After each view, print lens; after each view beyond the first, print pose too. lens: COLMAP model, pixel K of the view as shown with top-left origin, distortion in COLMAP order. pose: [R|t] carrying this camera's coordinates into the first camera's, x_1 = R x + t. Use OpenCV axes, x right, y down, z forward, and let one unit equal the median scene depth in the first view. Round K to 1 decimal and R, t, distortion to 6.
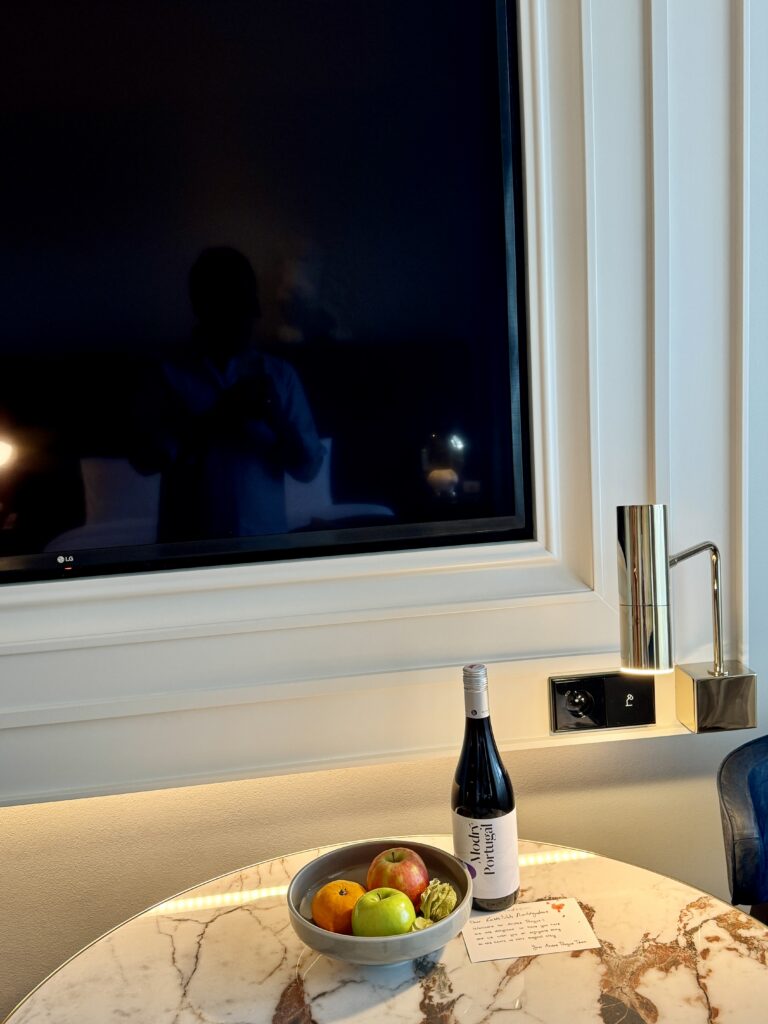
lens RADIAL K [[989.8, 0, 384.0], [0, 989.8, 512.0], [0, 0, 1]] dist [-0.007508, -0.010847]
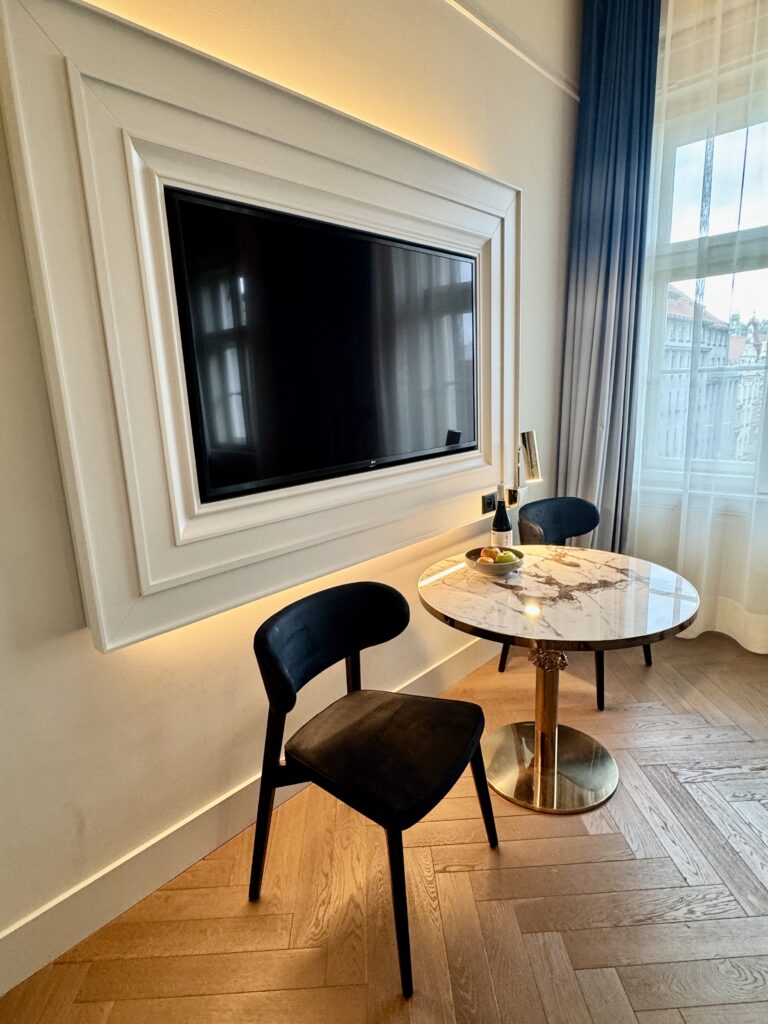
lens RADIAL K [[576.7, 0, 384.0], [0, 576.7, 512.0], [0, 0, 1]] dist [-0.000491, -0.000024]
pose [[0.760577, -0.117646, 0.638500, -1.309074], [0.099725, 0.992944, 0.064163, 0.083836], [-0.641543, 0.014874, 0.766943, -0.167020]]
